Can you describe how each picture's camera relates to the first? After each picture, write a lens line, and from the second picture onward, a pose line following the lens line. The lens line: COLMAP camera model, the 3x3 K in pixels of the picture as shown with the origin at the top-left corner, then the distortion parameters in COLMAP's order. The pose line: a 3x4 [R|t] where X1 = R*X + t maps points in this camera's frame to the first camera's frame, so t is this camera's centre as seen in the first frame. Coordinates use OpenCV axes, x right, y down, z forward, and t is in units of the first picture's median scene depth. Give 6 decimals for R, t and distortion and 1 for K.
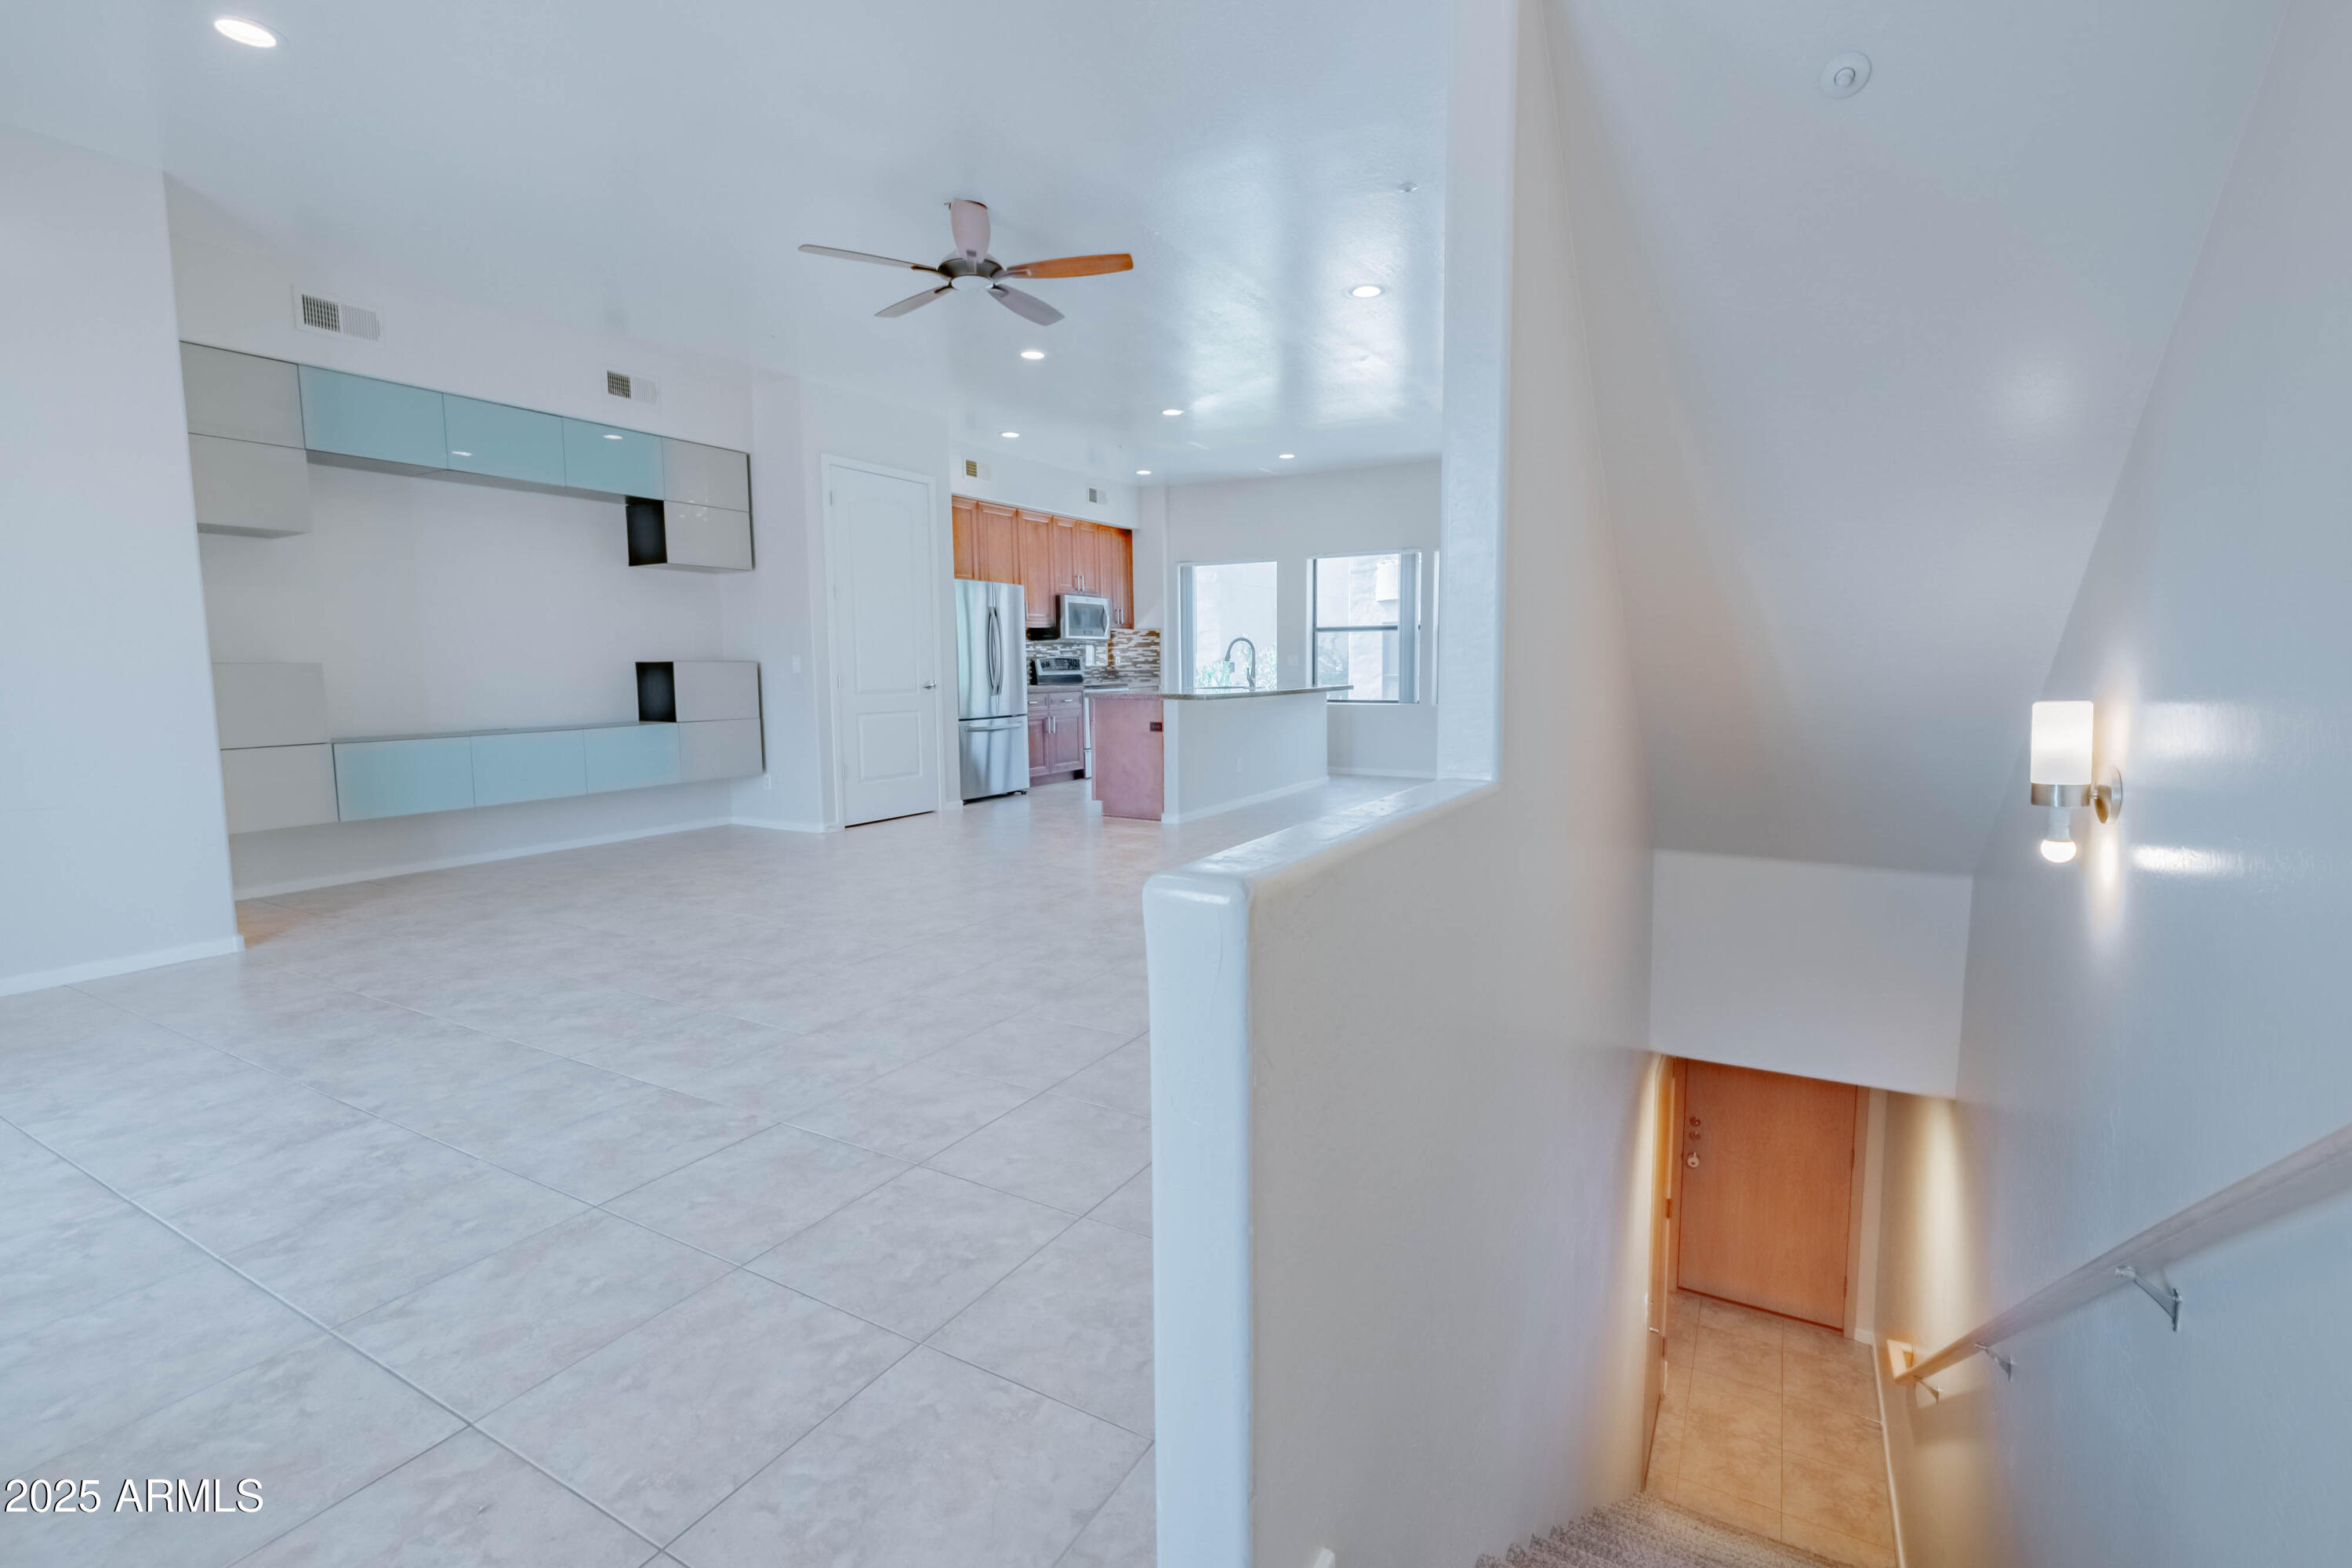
lens RADIAL K [[1028.3, 0, 1221.1], [0, 1028.3, 760.2], [0, 0, 1]] dist [-0.000860, -0.000405]
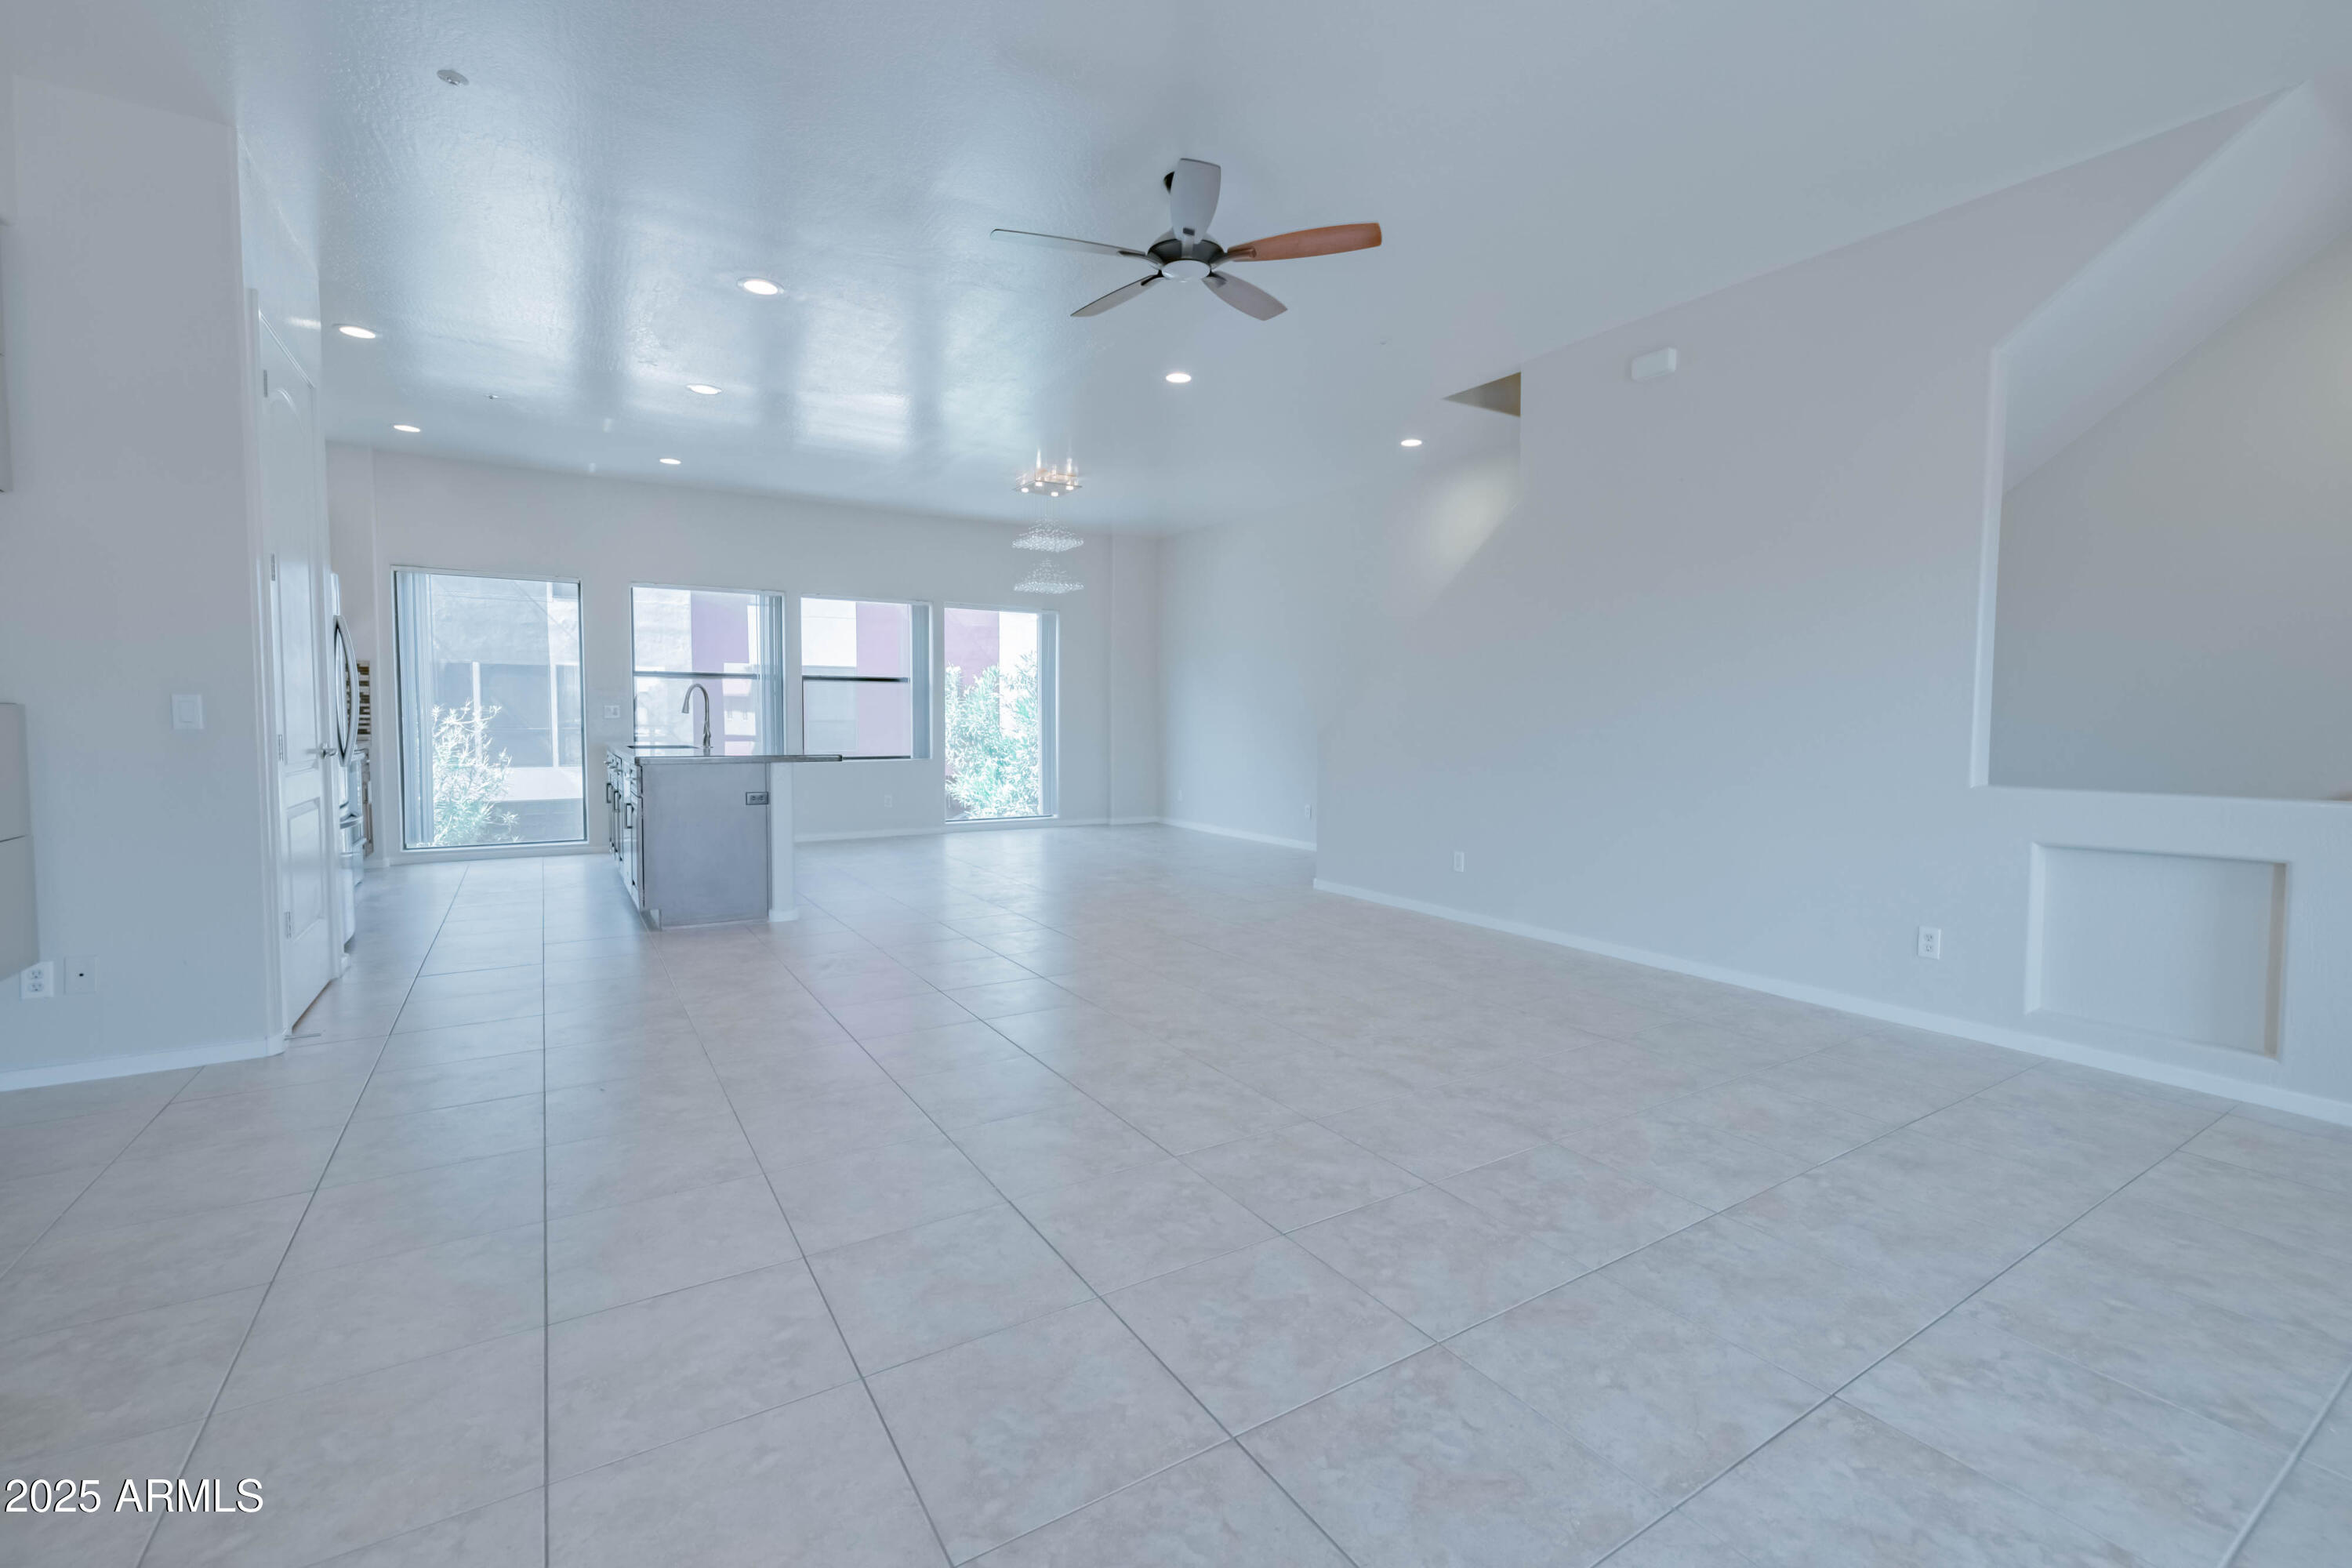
lens RADIAL K [[991.4, 0, 1186.8], [0, 991.4, 777.0], [0, 0, 1]] dist [0.005940, -0.001232]
pose [[0.487118, -0.043577, 0.872248, -0.456878], [0.072037, 0.997356, 0.009598, -0.027248], [-0.870360, 0.058159, 0.488969, 0.297026]]
